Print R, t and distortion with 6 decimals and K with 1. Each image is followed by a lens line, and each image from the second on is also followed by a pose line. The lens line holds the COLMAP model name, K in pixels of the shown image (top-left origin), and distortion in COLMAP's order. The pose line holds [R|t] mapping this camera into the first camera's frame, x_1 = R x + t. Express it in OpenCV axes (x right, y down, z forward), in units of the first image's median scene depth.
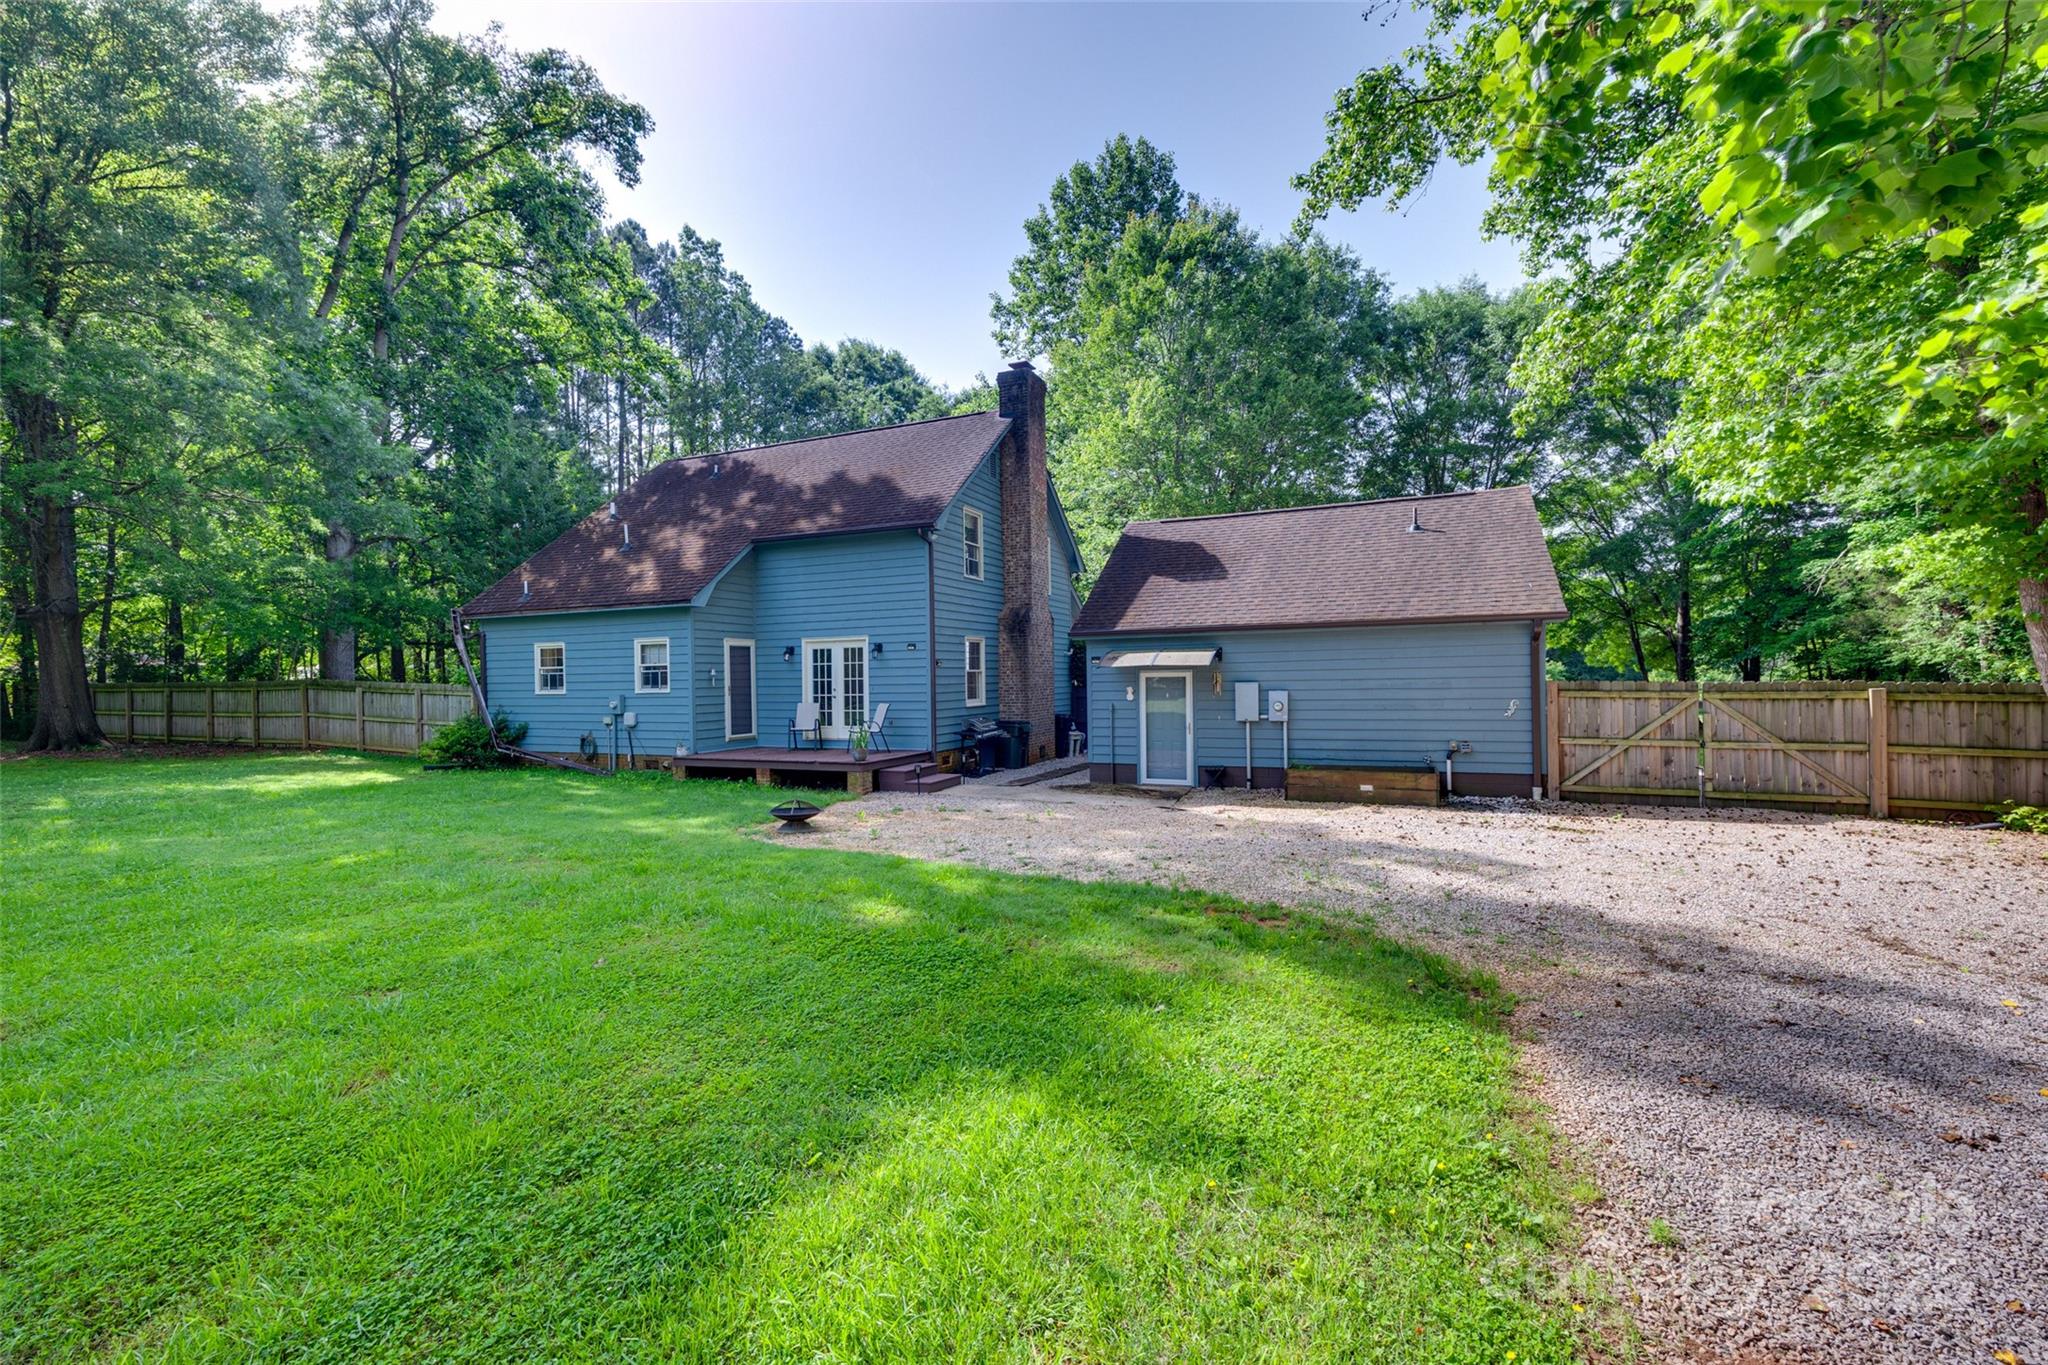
lens RADIAL K [[823.3, 0, 1010.8], [0, 823.3, 671.0], [0, 0, 1]] dist [-0.002837, -0.000008]
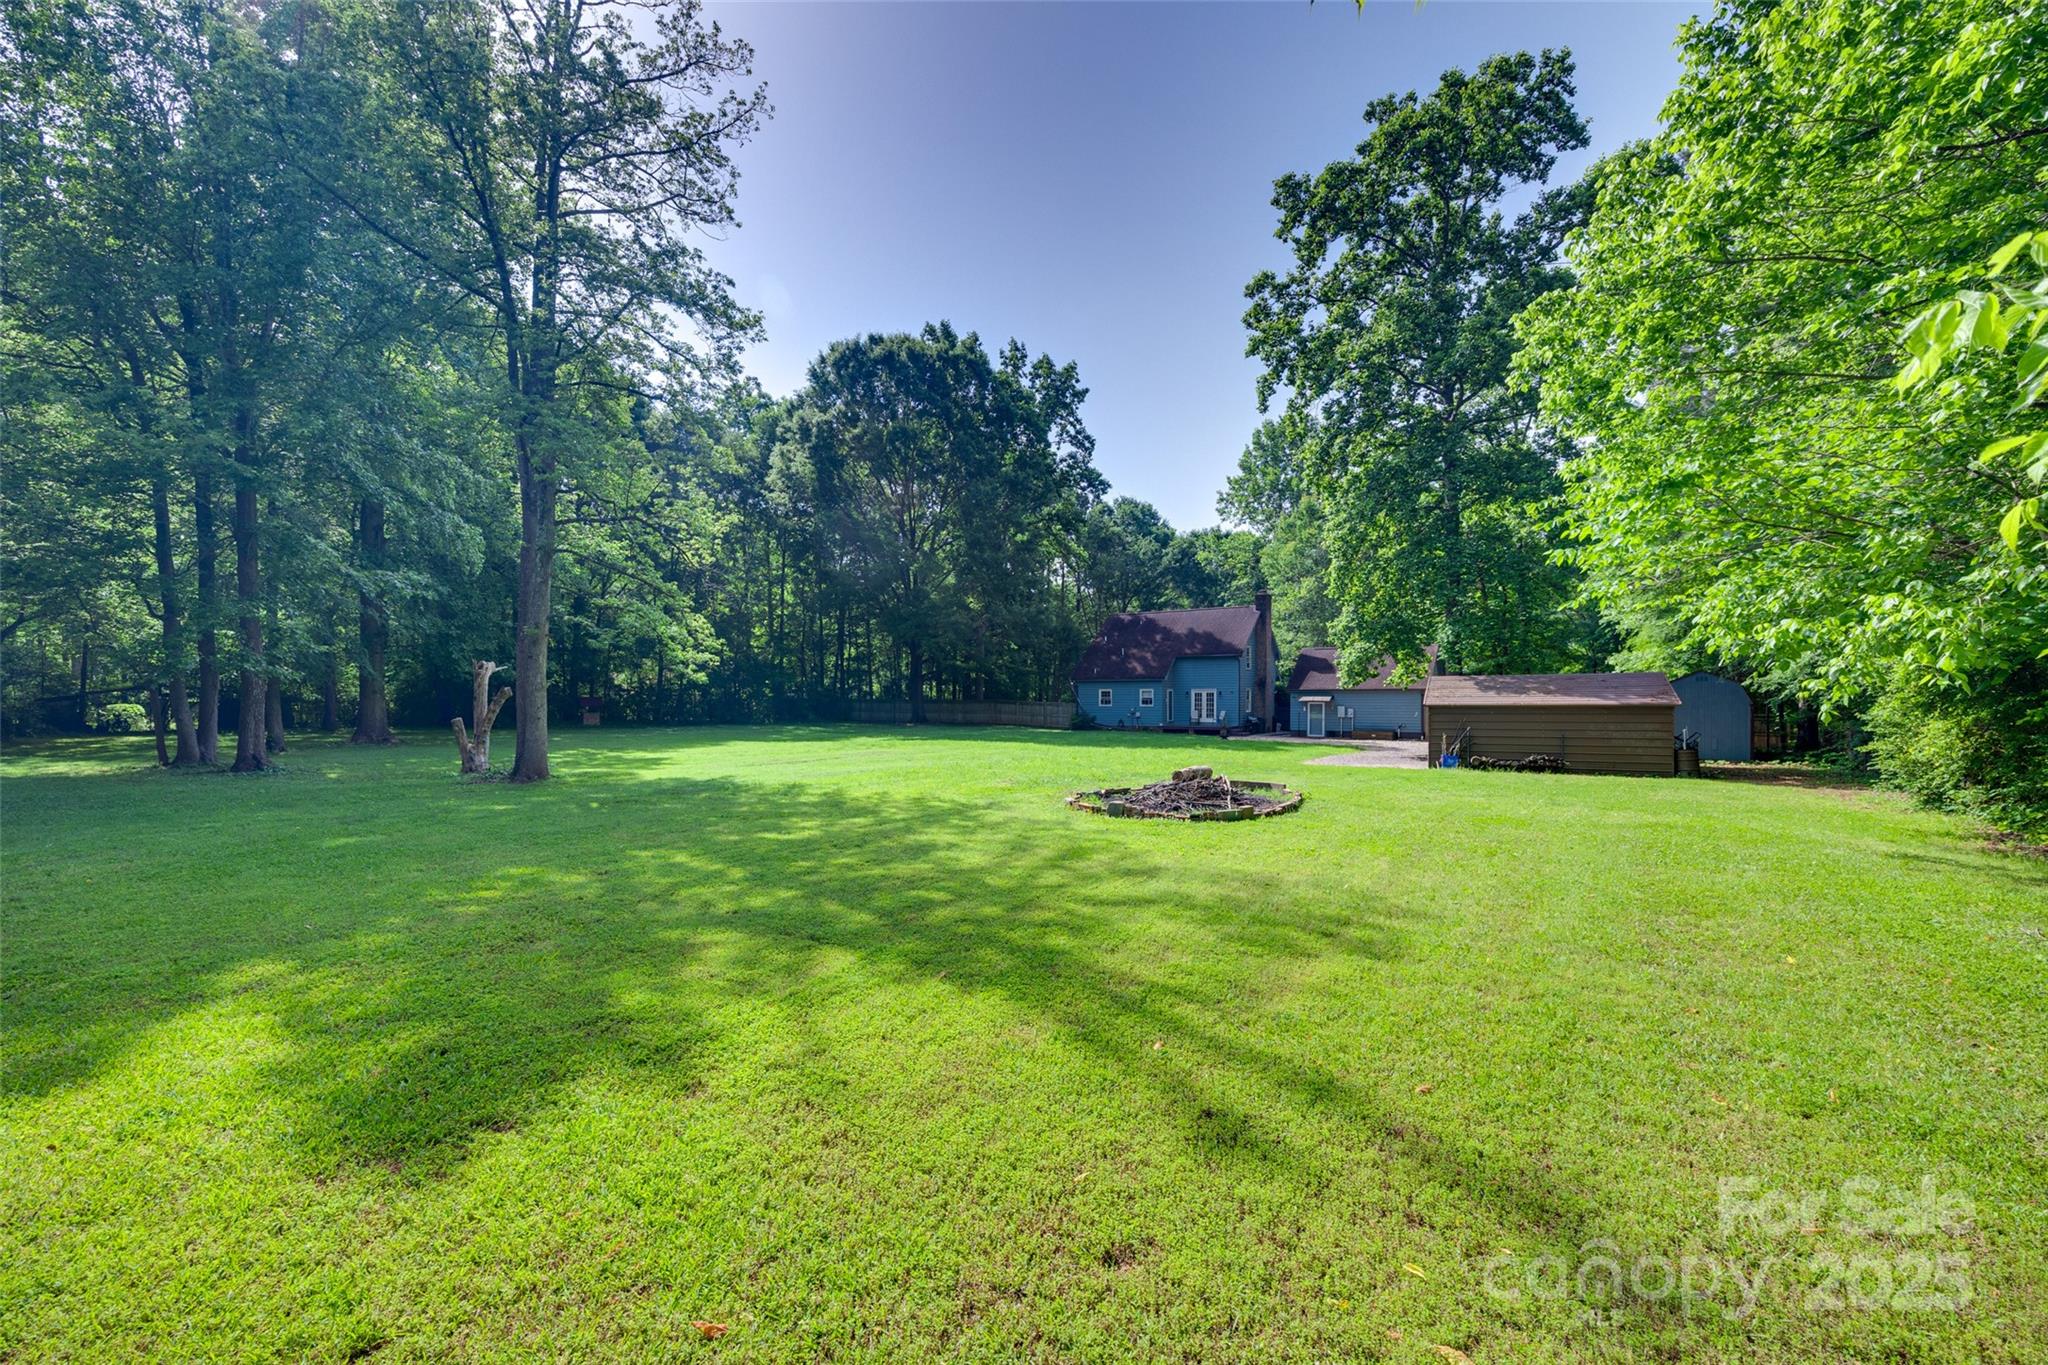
lens RADIAL K [[823.3, 0, 1010.8], [0, 823.3, 671.0], [0, 0, 1]] dist [-0.002837, -0.000008]
pose [[0.985433, 0.007772, -0.169889, -0.403586], [-0.011043, 0.999771, -0.018315, -0.044882], [0.169708, 0.019924, 0.985293, -2.165616]]
